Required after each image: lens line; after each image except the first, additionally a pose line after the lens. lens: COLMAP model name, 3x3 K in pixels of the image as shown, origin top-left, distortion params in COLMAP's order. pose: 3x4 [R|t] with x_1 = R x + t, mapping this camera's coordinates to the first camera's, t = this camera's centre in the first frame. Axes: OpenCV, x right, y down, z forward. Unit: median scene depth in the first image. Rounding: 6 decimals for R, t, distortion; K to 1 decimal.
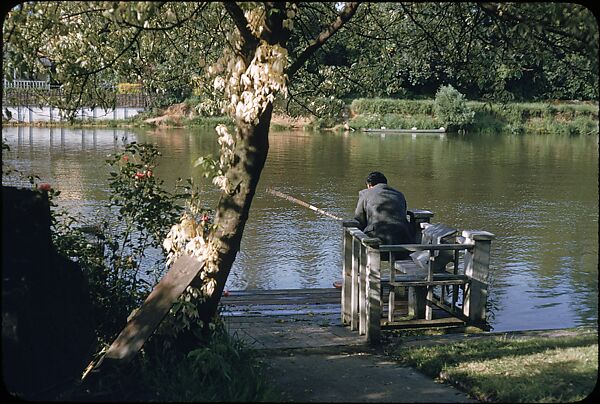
lens RADIAL K [[1008.2, 0, 297.5], [0, 1008.2, 209.8], [0, 0, 1]] dist [-0.037358, -0.231349]
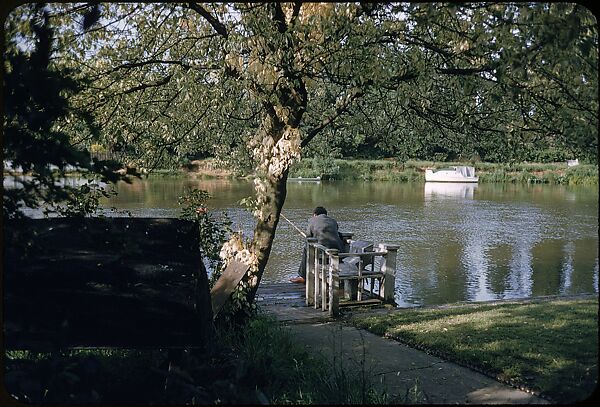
lens RADIAL K [[687.3, 0, 312.9], [0, 687.3, 224.5], [0, 0, 1]] dist [0.113774, -0.030490]
pose [[0.988063, -0.011301, 0.153636, -0.108020], [0.013043, 0.999862, -0.010333, 0.000261], [-0.153498, 0.012213, 0.988074, -0.055828]]
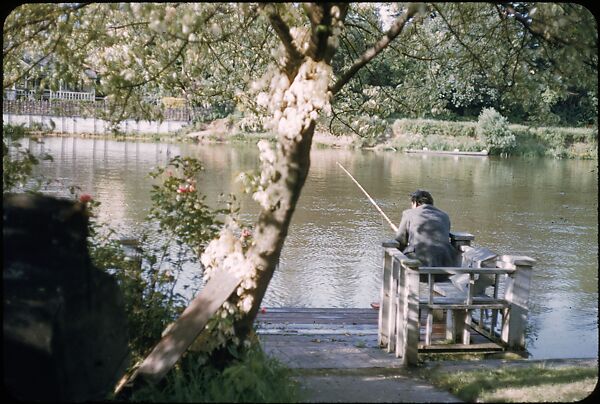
lens RADIAL K [[1005.2, 0, 297.0], [0, 1005.2, 195.0], [0, 0, 1]] dist [-0.005628, -0.510155]
pose [[0.998736, 0.030115, -0.040242, -0.000593], [-0.031396, 0.999008, -0.031591, -0.000361], [0.039251, 0.032815, 0.998690, 0.007212]]
